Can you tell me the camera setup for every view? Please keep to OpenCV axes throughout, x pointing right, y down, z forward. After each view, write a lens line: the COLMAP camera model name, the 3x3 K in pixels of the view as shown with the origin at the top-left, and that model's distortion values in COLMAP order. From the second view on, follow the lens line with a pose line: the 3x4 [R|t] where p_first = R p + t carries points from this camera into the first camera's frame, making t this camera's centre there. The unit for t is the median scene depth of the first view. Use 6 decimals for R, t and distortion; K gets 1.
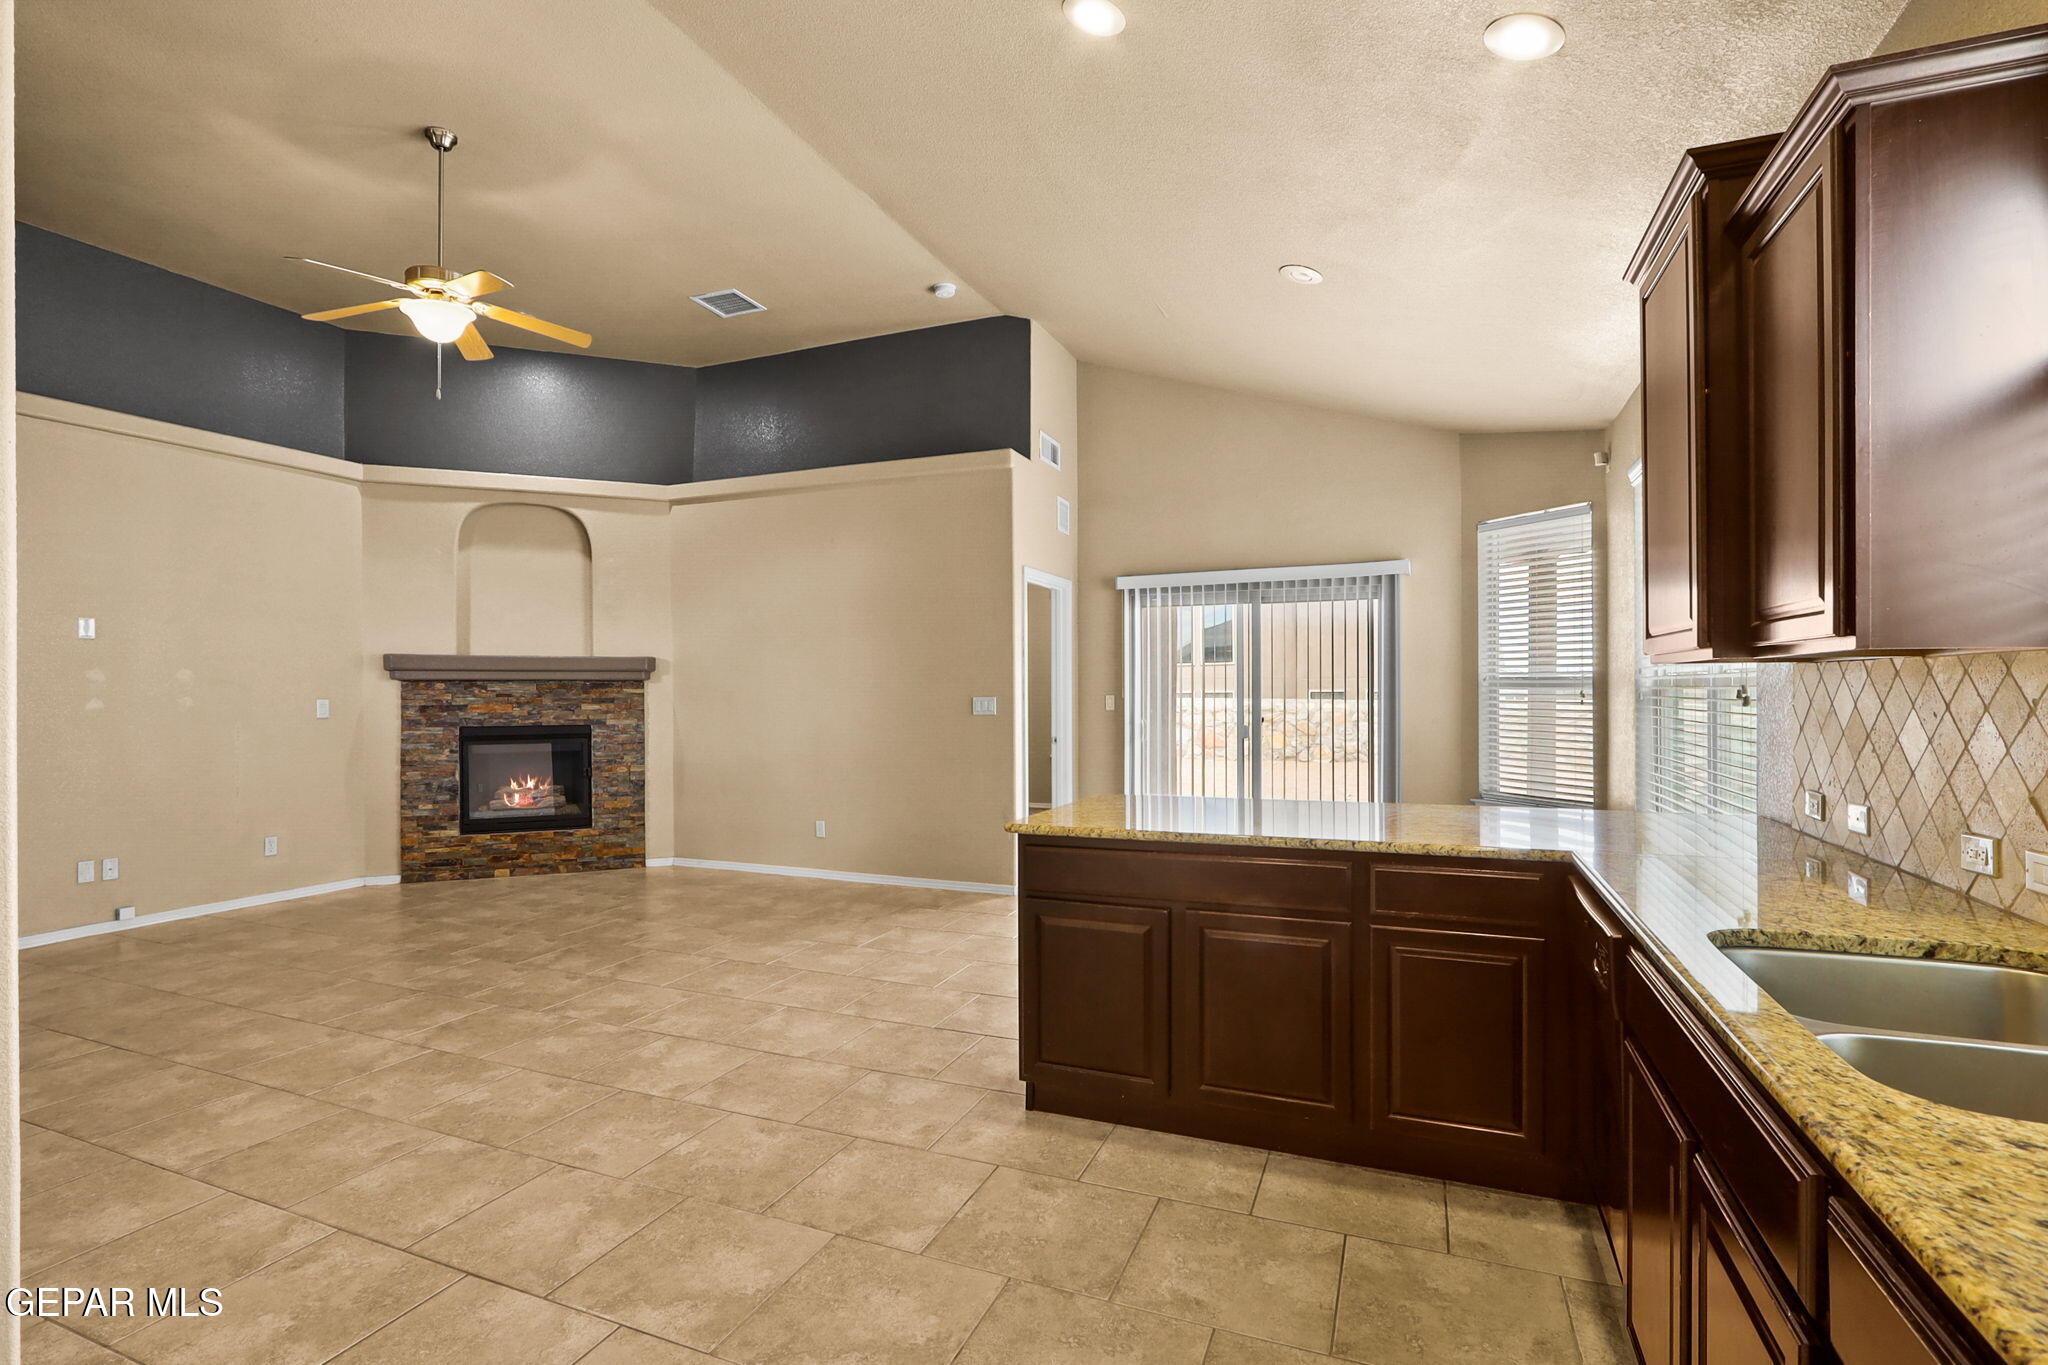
lens RADIAL K [[955.8, 0, 1019.4], [0, 955.8, 691.6], [0, 0, 1]] dist [-0.015463, 0.001010]
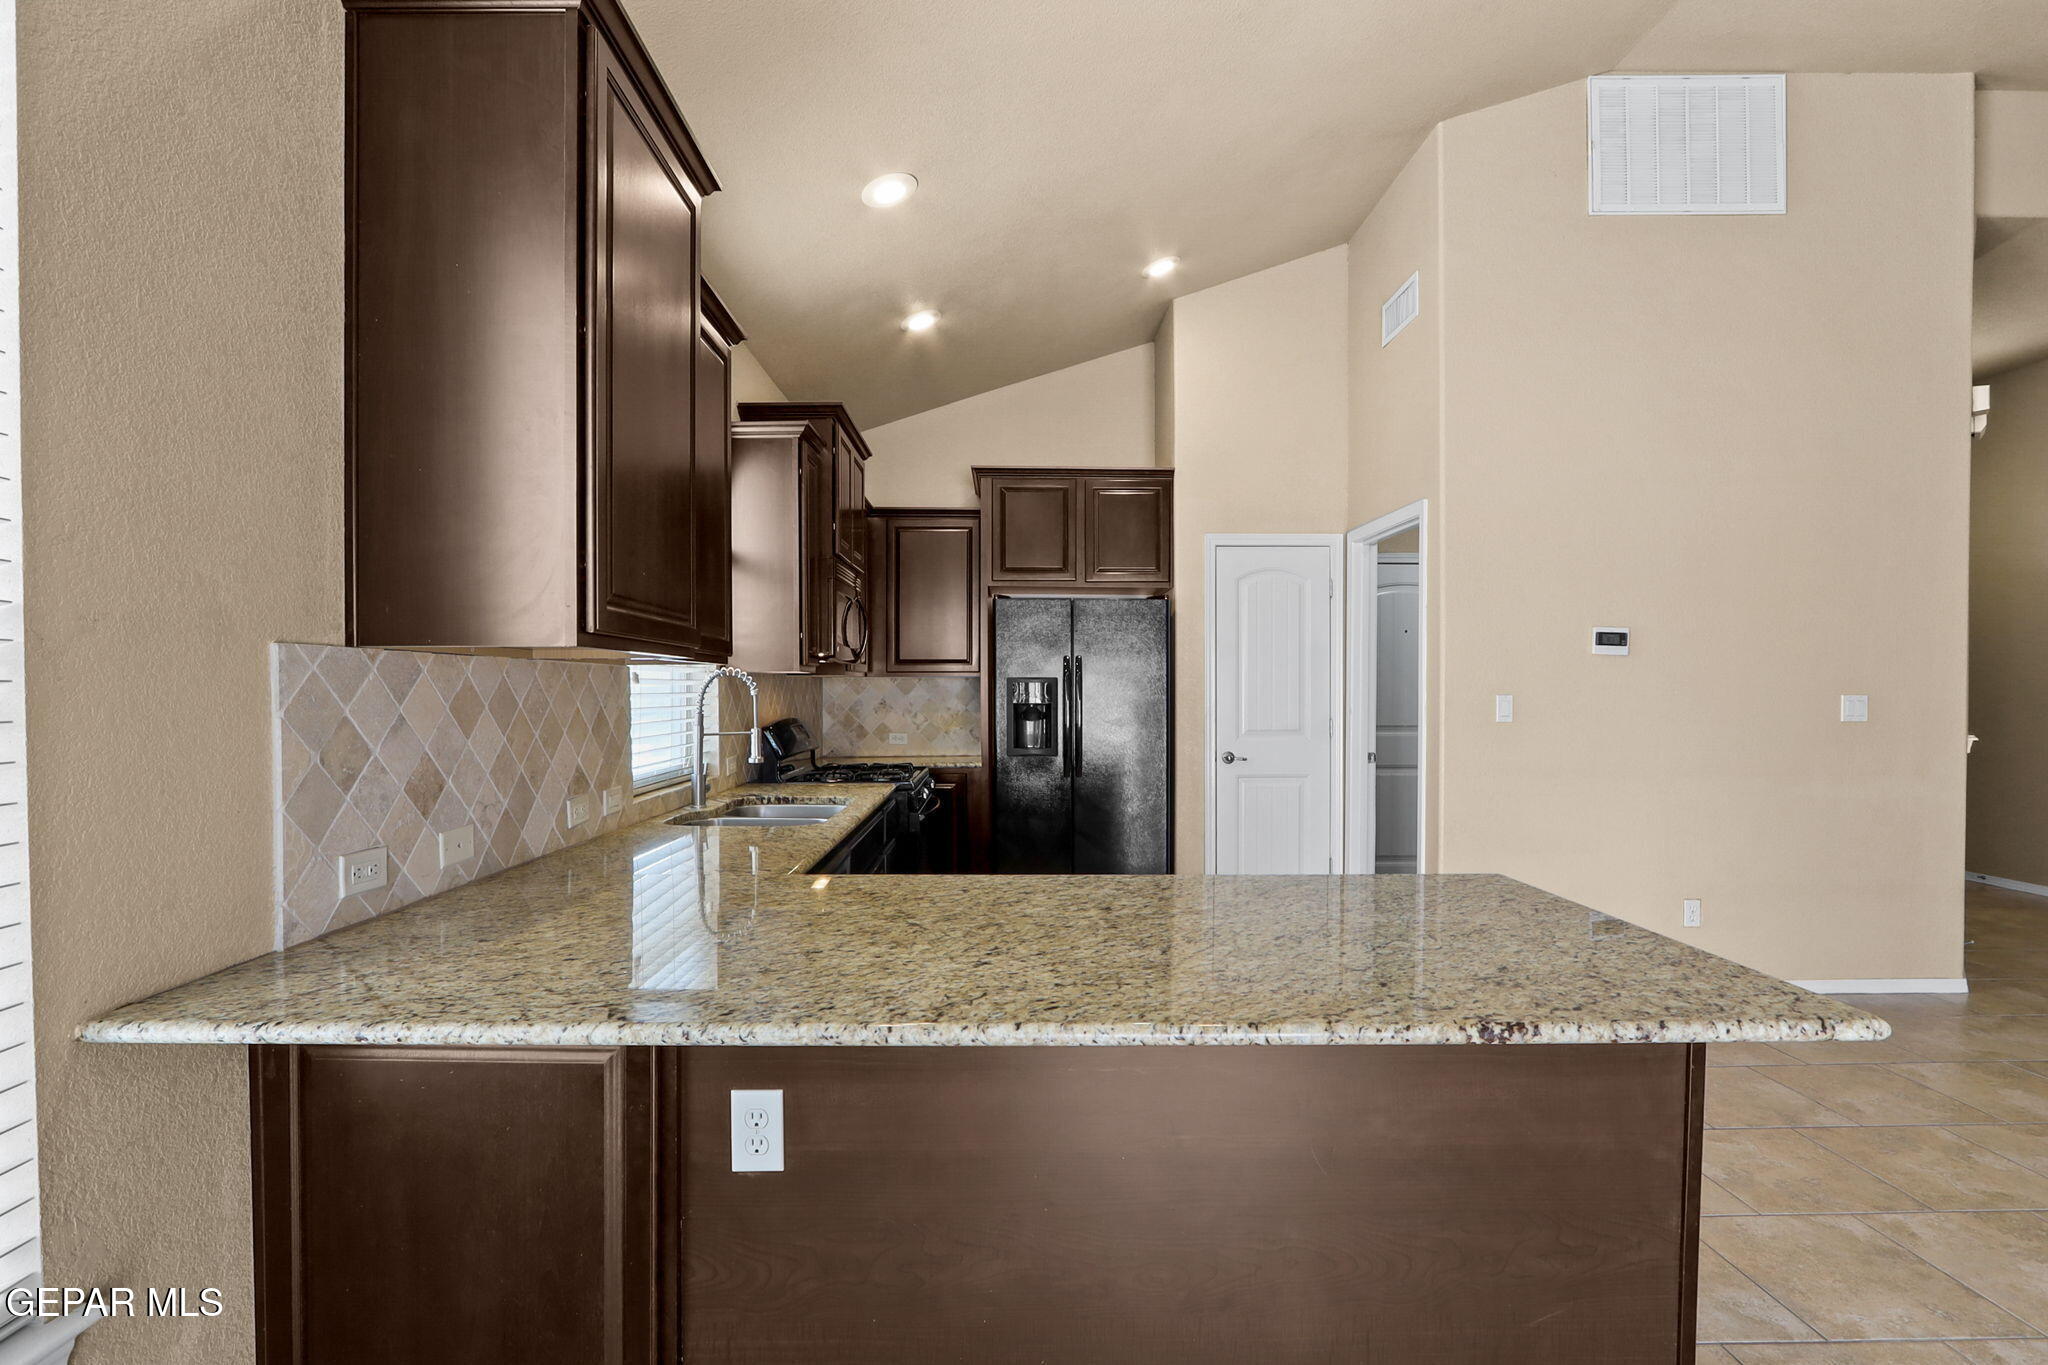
lens RADIAL K [[961.9, 0, 1016.2], [0, 961.9, 703.5], [0, 0, 1]] dist [-0.024109, 0.005799]
pose [[-0.916237, 0.012642, -0.400438, 0.263644], [0.005084, 0.999788, 0.019929, -0.001324], [0.400605, 0.016224, -0.916107, 0.668560]]
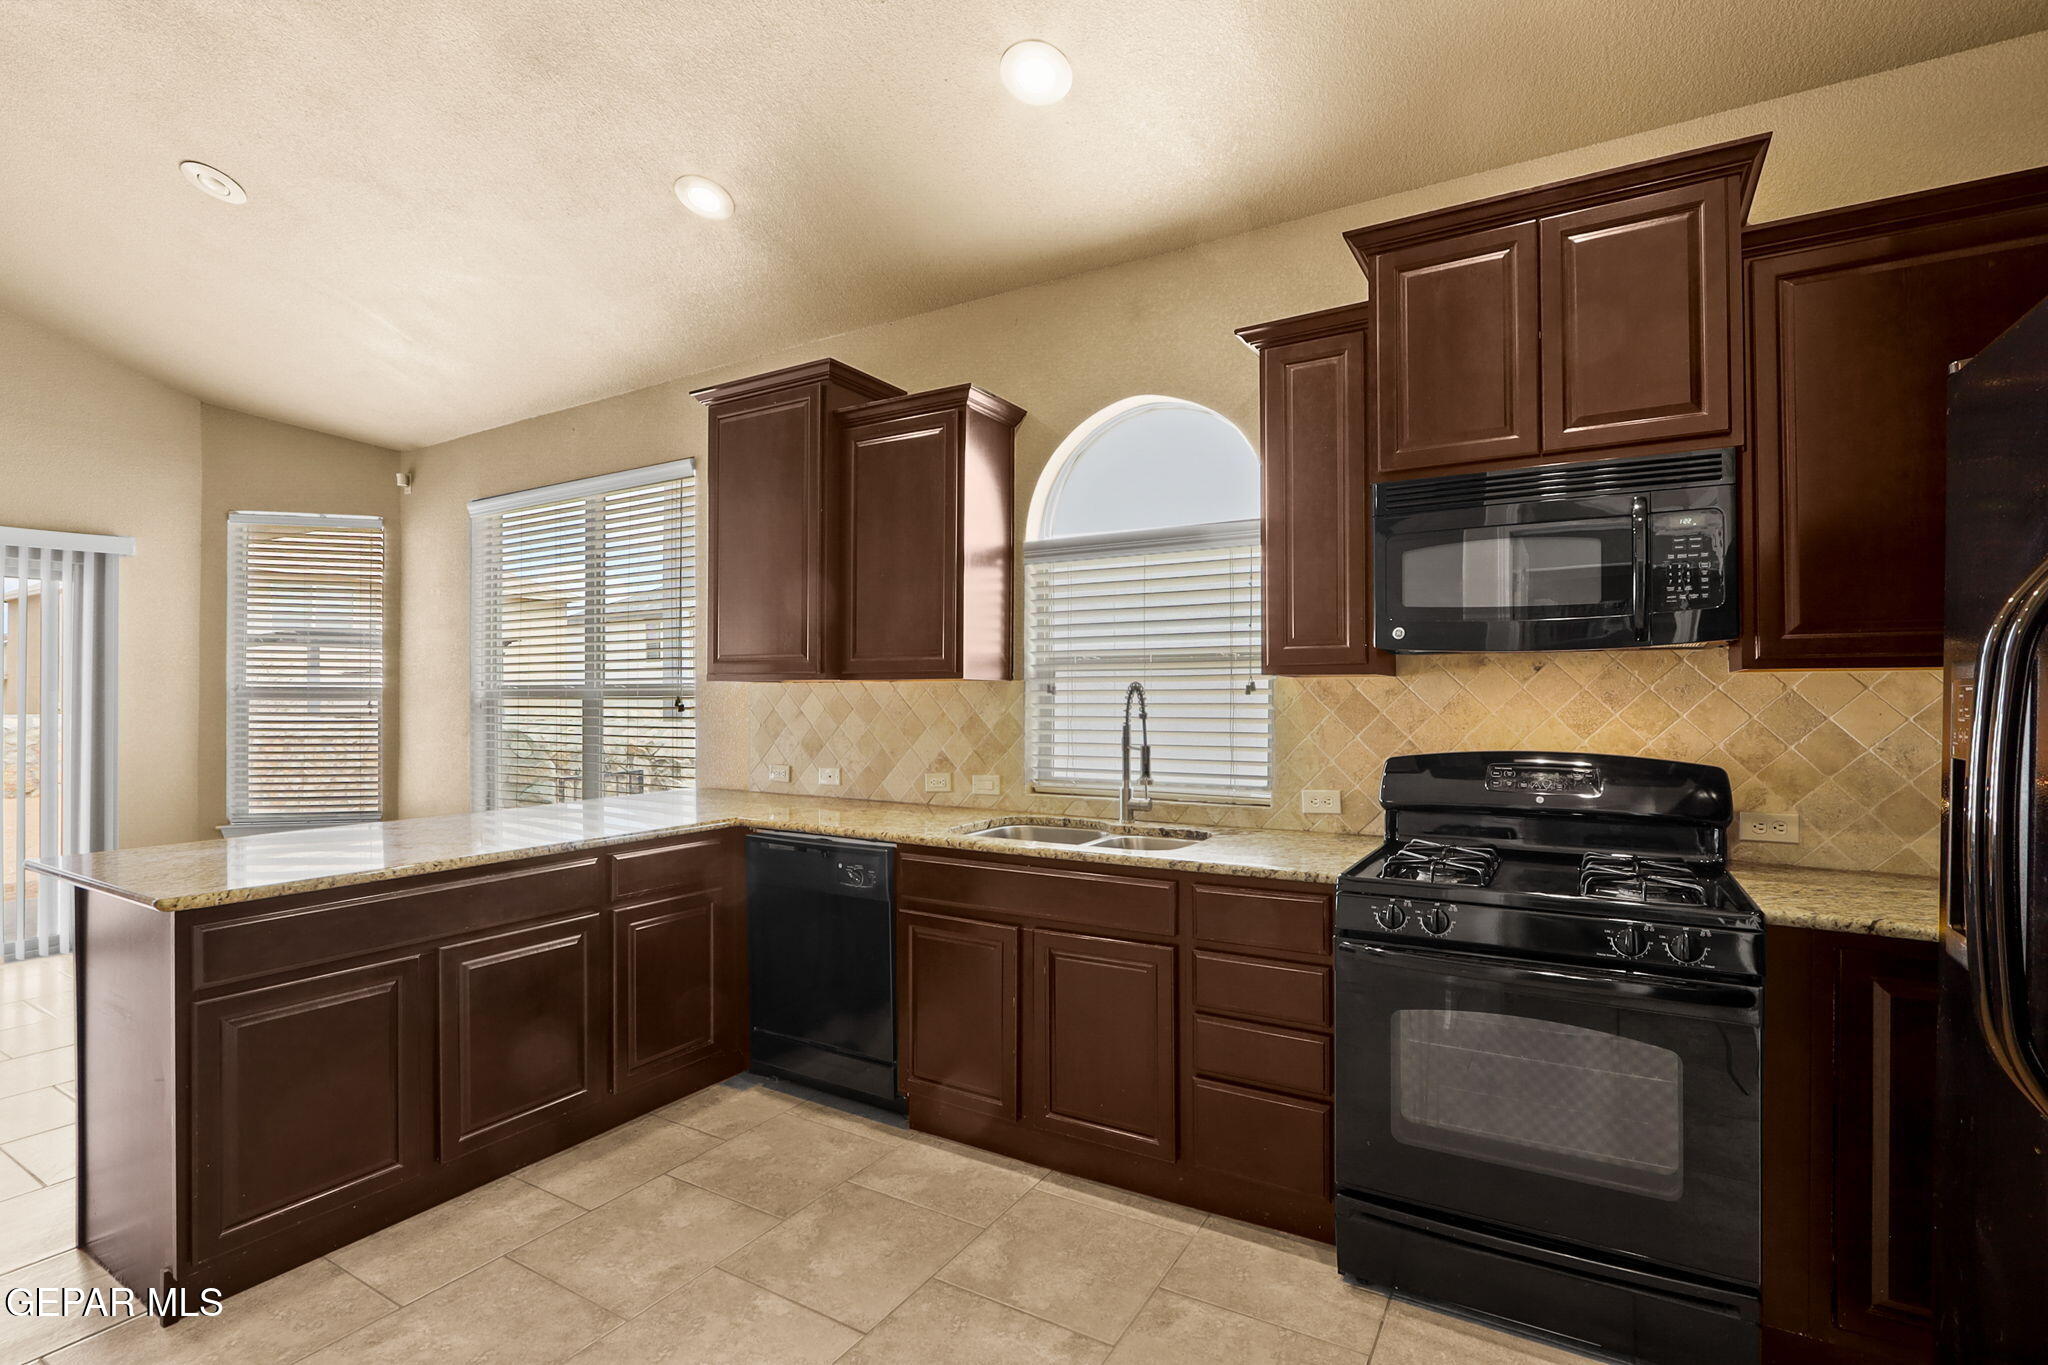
lens RADIAL K [[951.4, 0, 1019.4], [0, 951.4, 690.7], [0, 0, 1]] dist [-0.018410, 0.001708]
pose [[0.143158, 0.011764, 0.989630, -0.255395], [0.002840, 0.999920, -0.012297, 0.001280], [-0.989696, 0.004571, 0.143113, 0.143018]]
